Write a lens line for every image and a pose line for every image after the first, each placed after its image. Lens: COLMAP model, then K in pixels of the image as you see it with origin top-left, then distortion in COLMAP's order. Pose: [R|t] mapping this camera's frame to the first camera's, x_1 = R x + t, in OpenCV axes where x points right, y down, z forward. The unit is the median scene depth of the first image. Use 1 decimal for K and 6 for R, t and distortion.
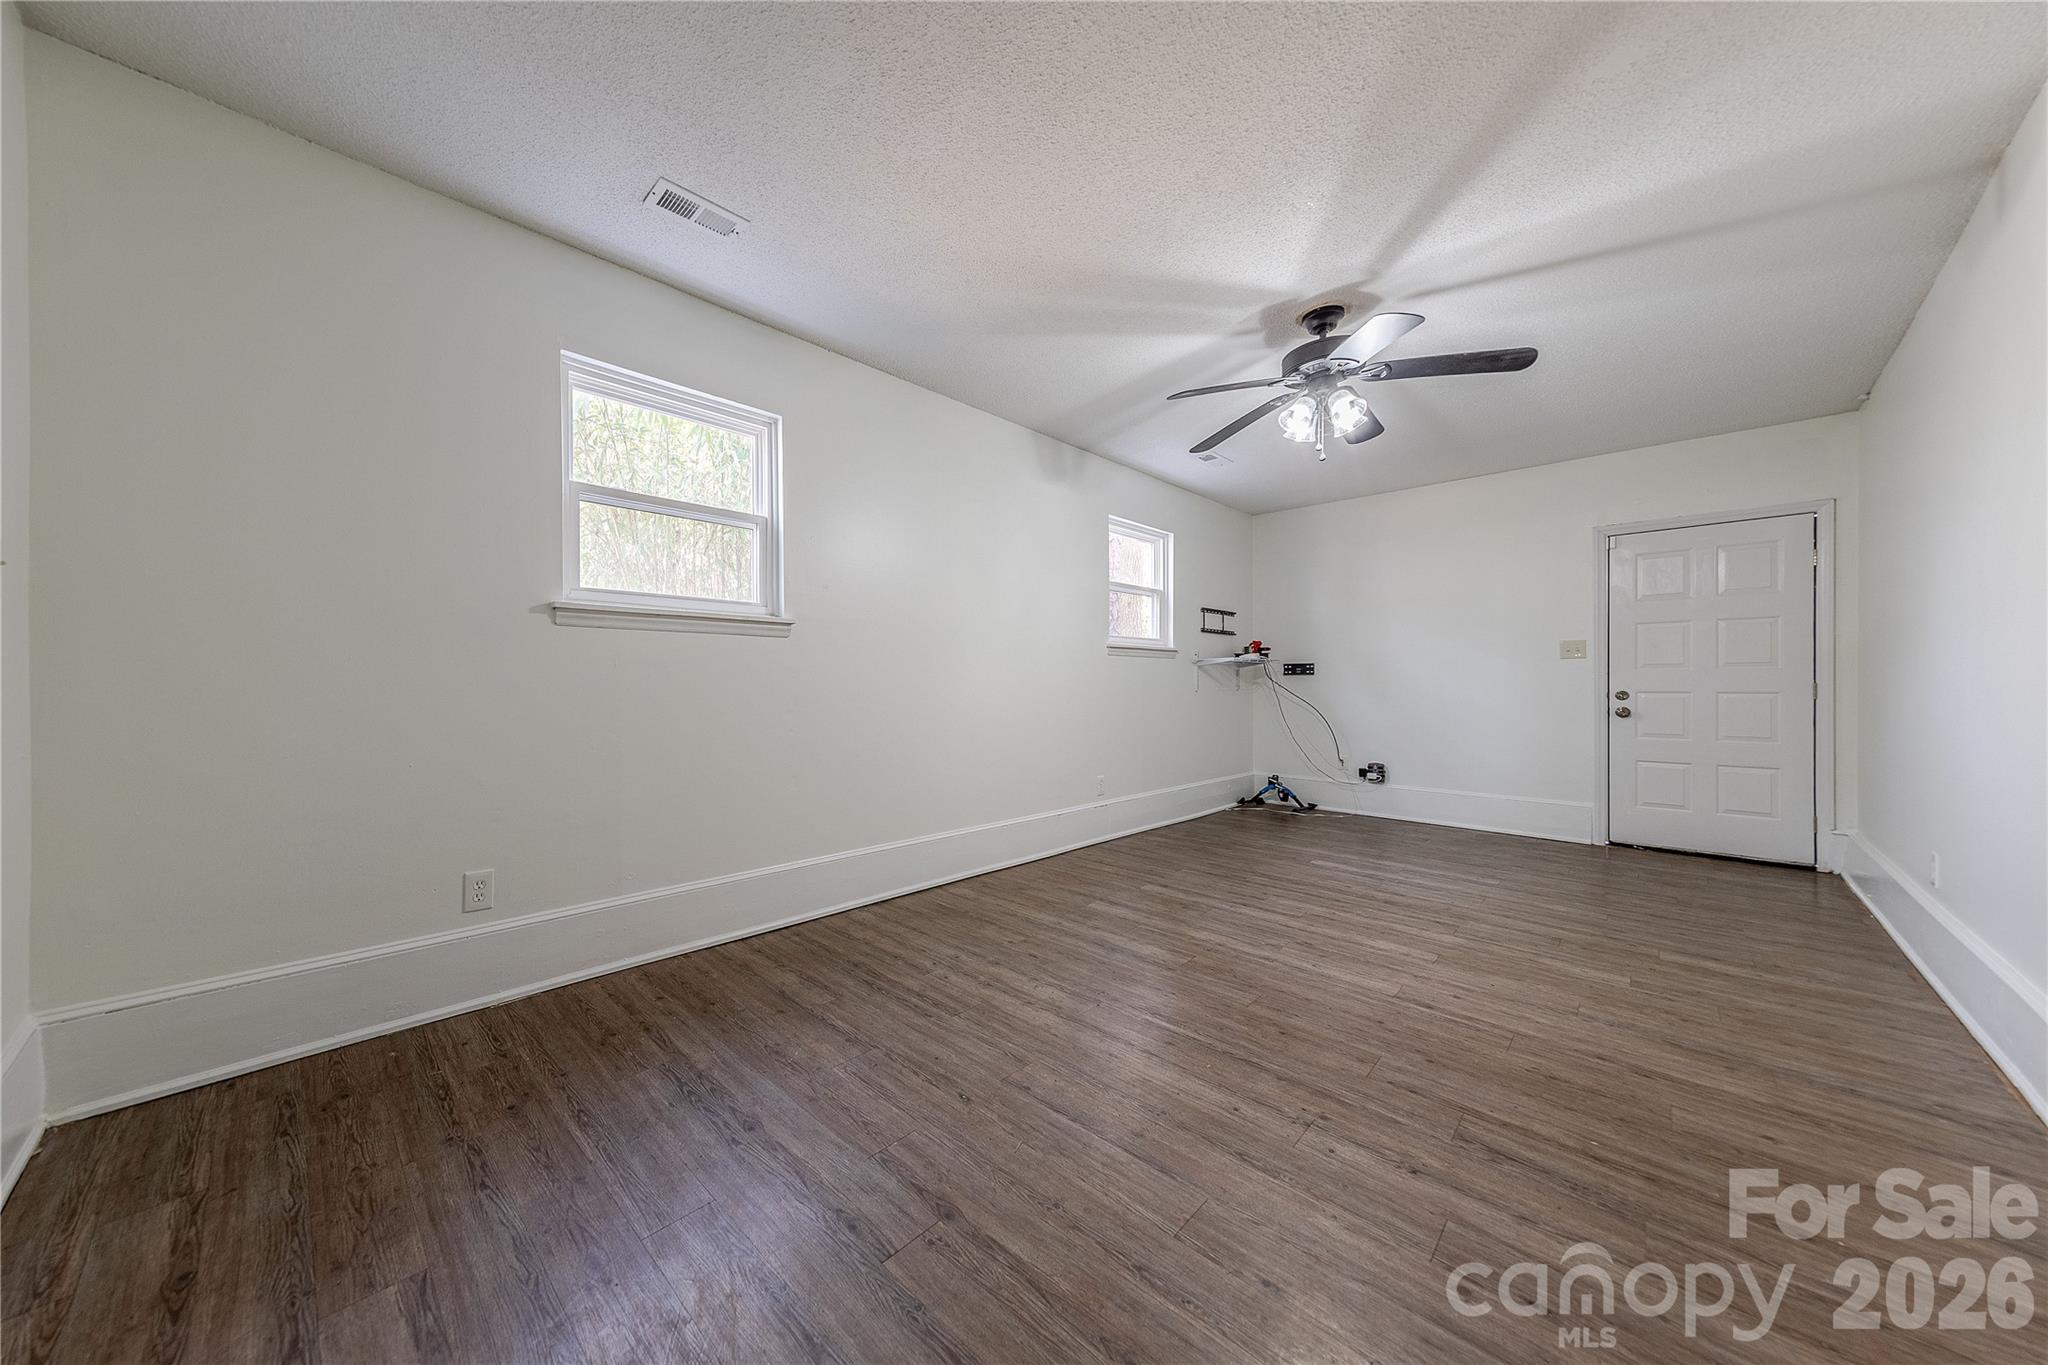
lens RADIAL K [[692.5, 0, 897.1], [0, 692.5, 679.9], [0, 0, 1]] dist [0.006223, -0.000384]
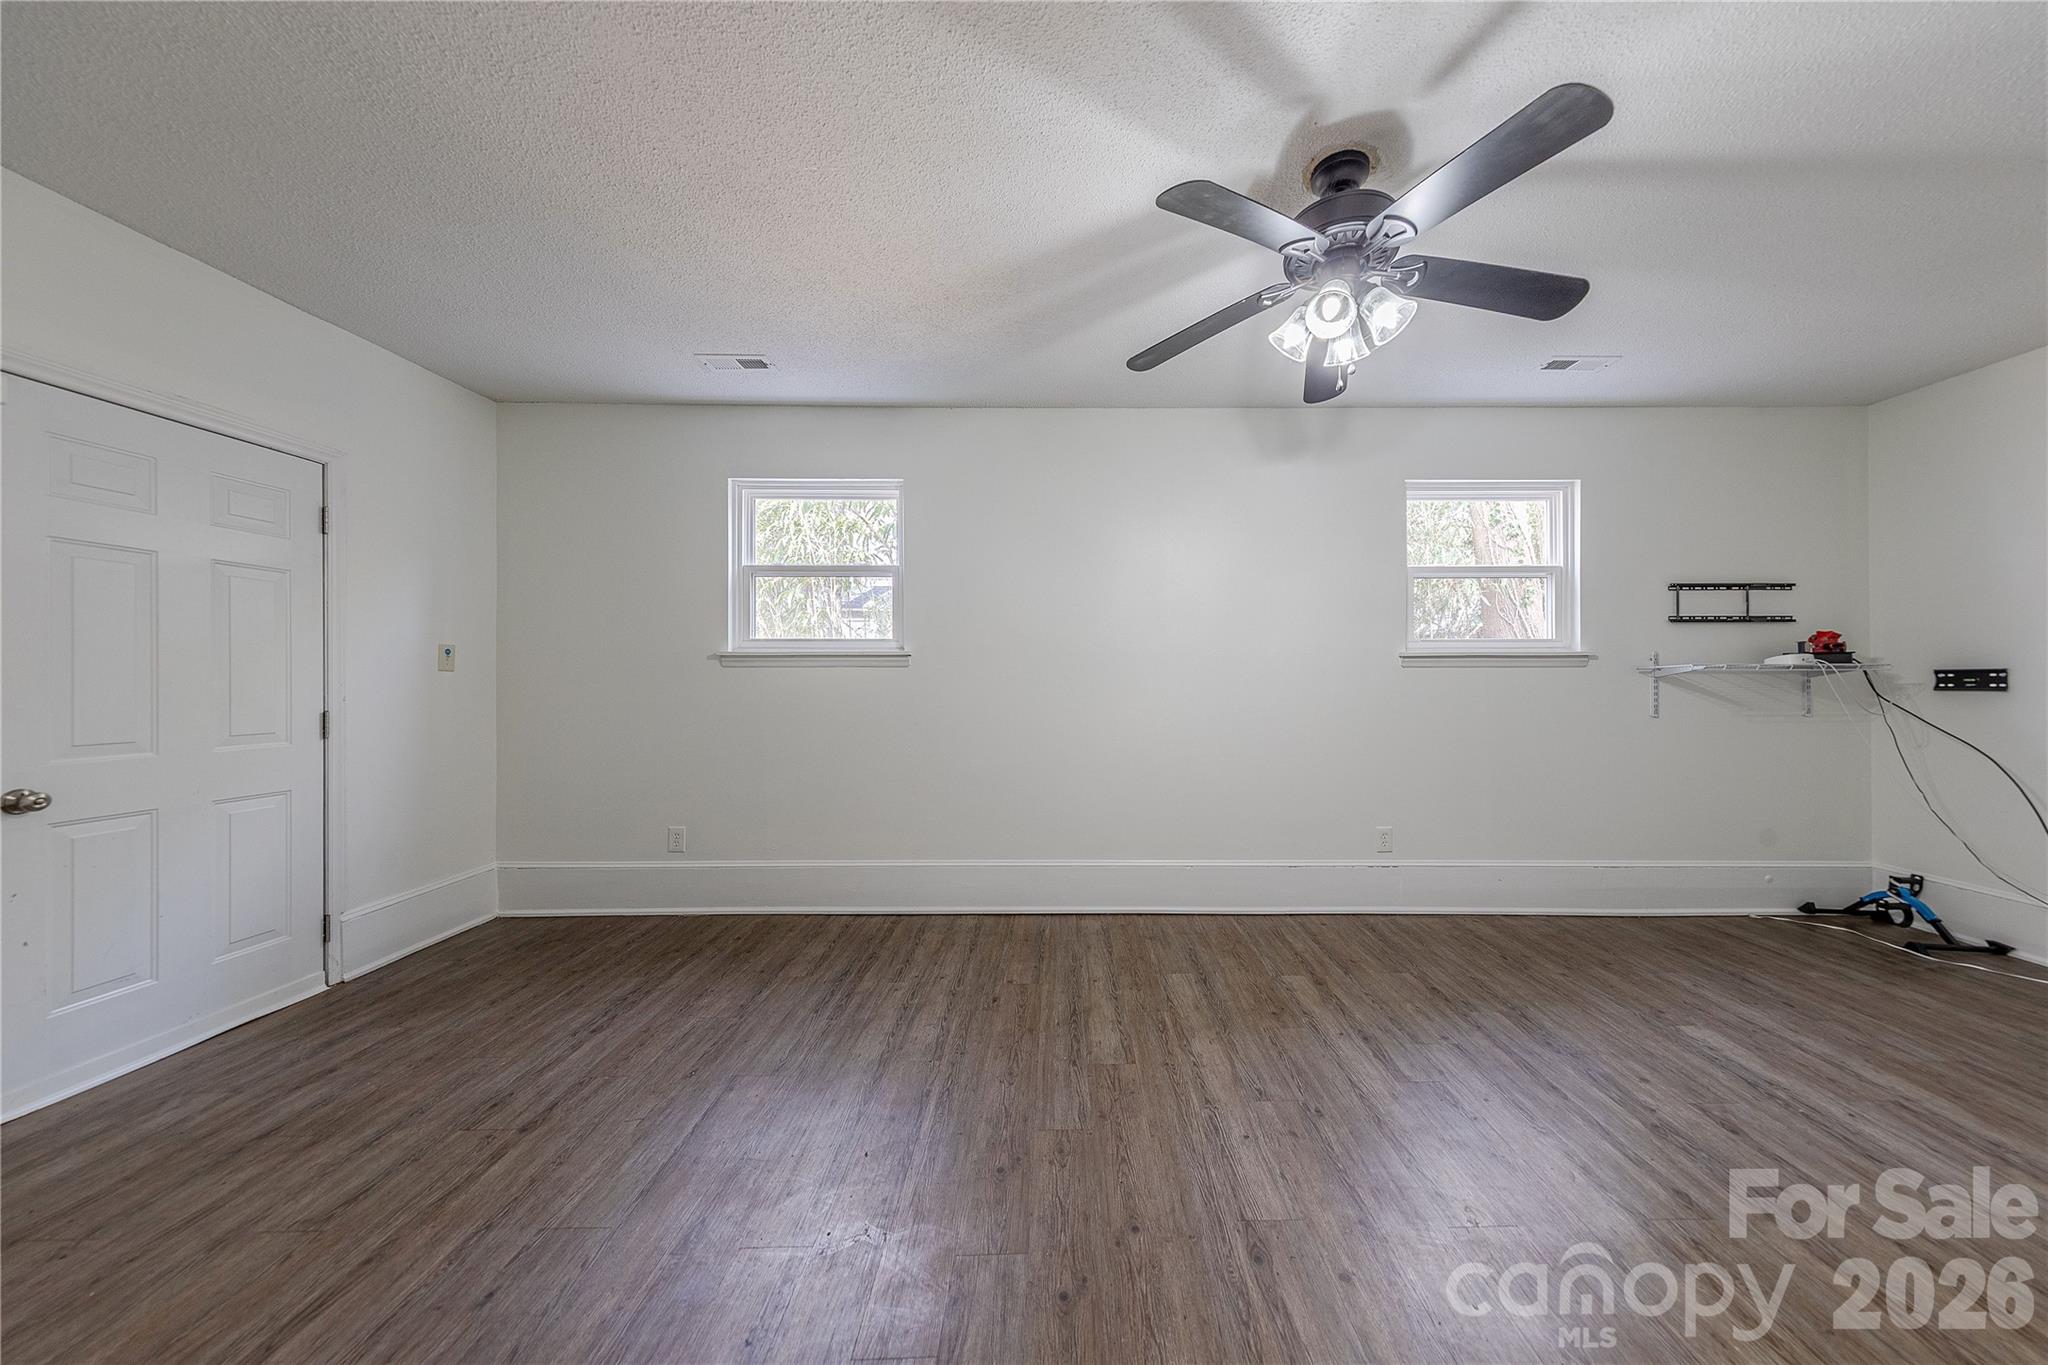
lens RADIAL K [[668.1, 0, 1062.5], [0, 668.1, 675.7], [0, 0, 1]] dist [0.010189, -0.002176]
pose [[0.752326, -0.007105, -0.658753, 0.796629], [0.006536, 0.999973, -0.003321, -0.042336], [0.658759, -0.001807, 0.752352, 0.329852]]
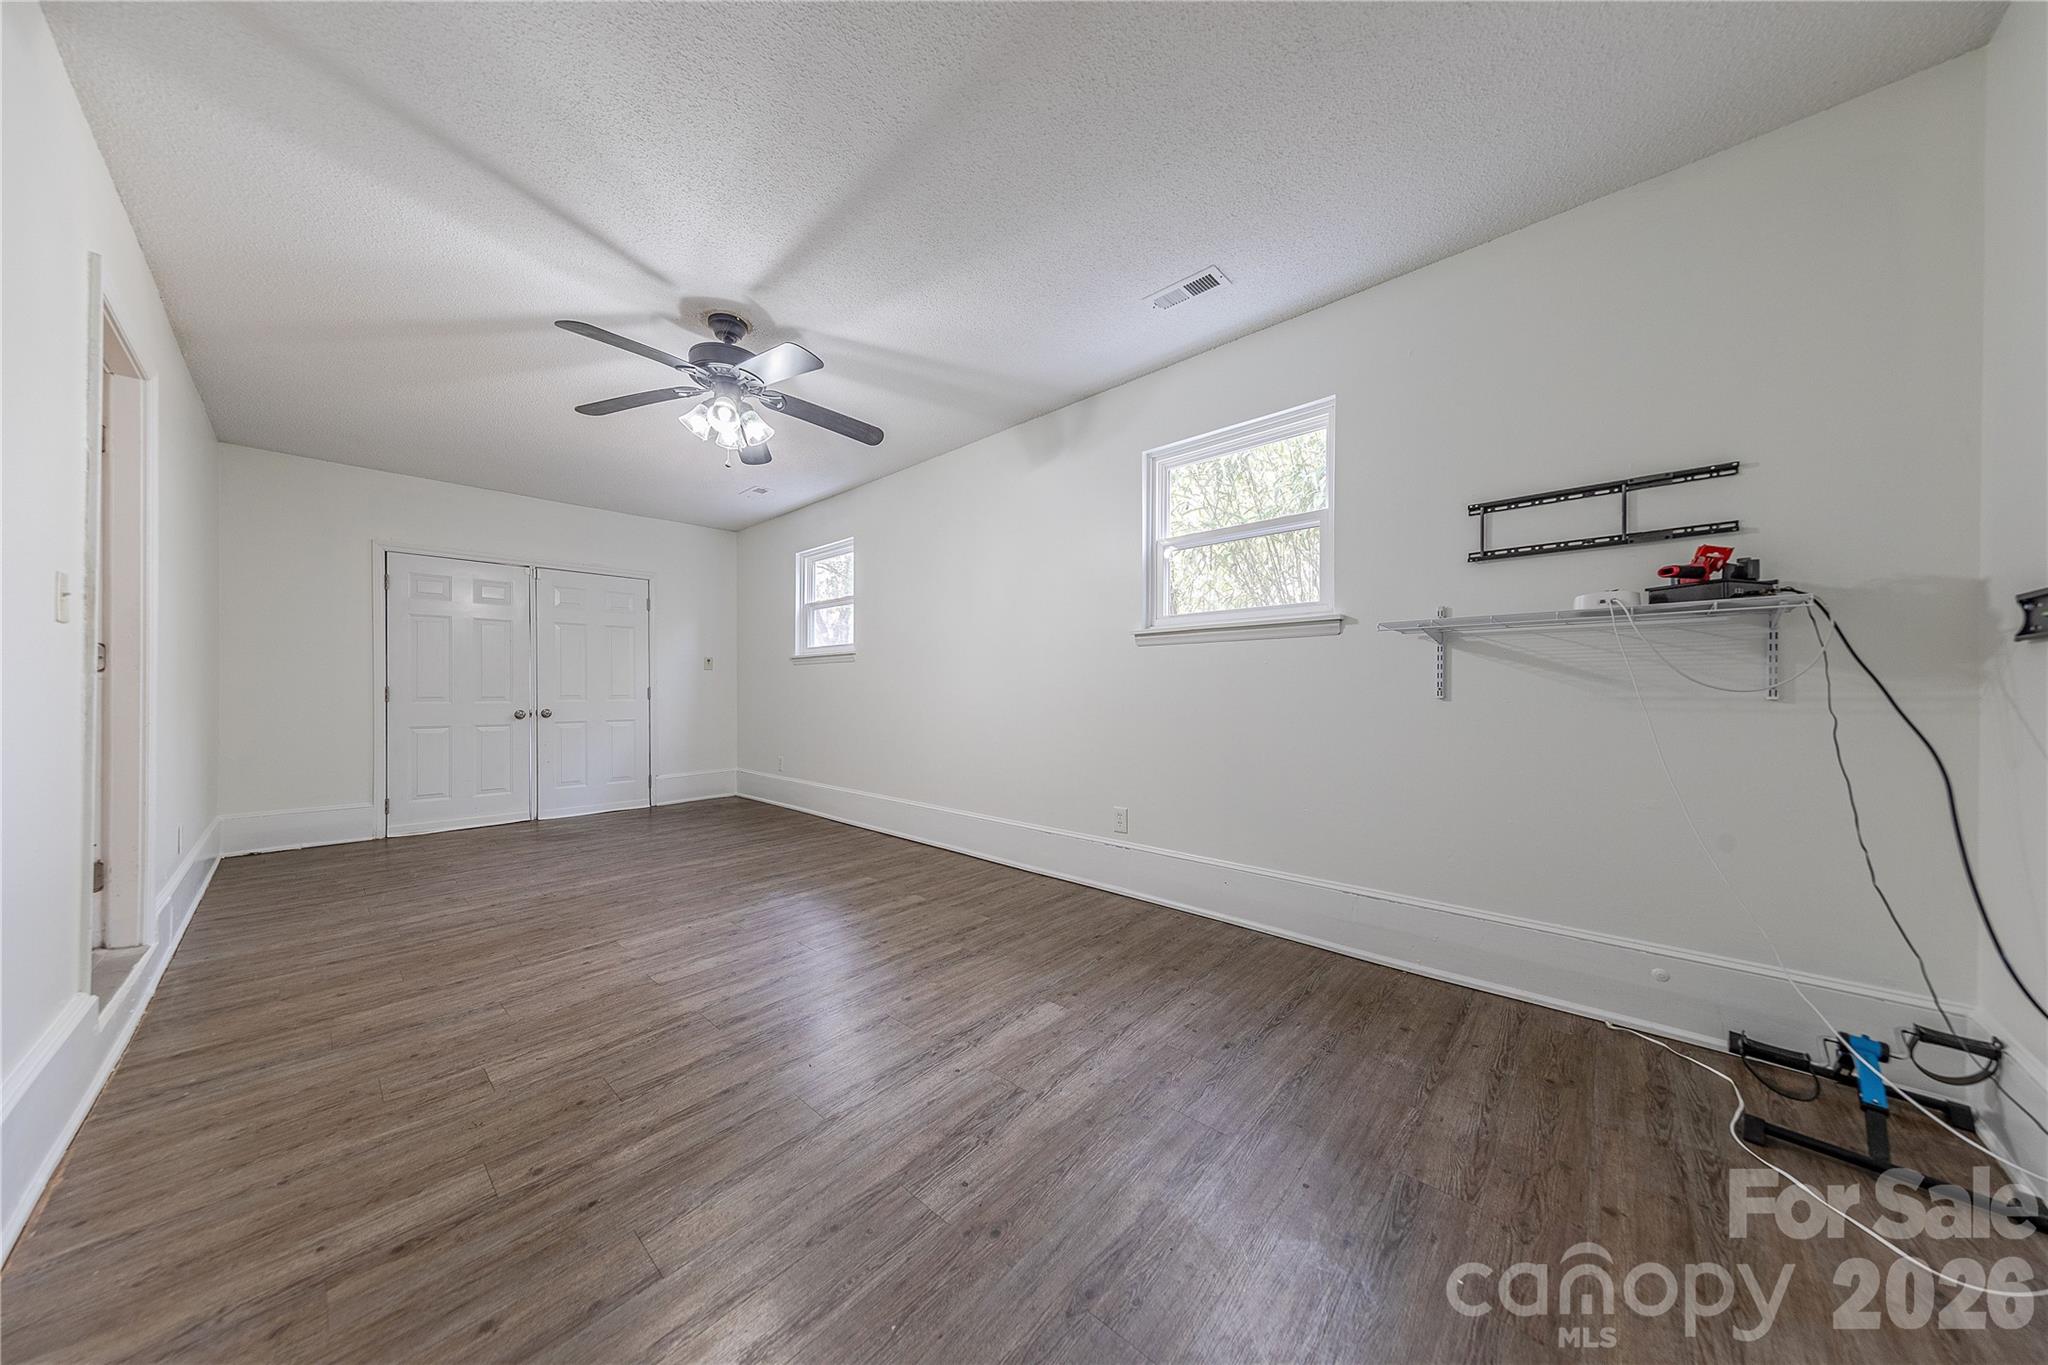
lens RADIAL K [[638.3, 0, 1010.9], [0, 638.3, 686.2], [0, 0, 1]] dist [0.009582, -0.001893]
pose [[0.096056, -0.007131, -0.995350, 1.516688], [0.008833, 0.999941, -0.006312, 0.015444], [0.995337, -0.008186, 0.096113, 1.262387]]
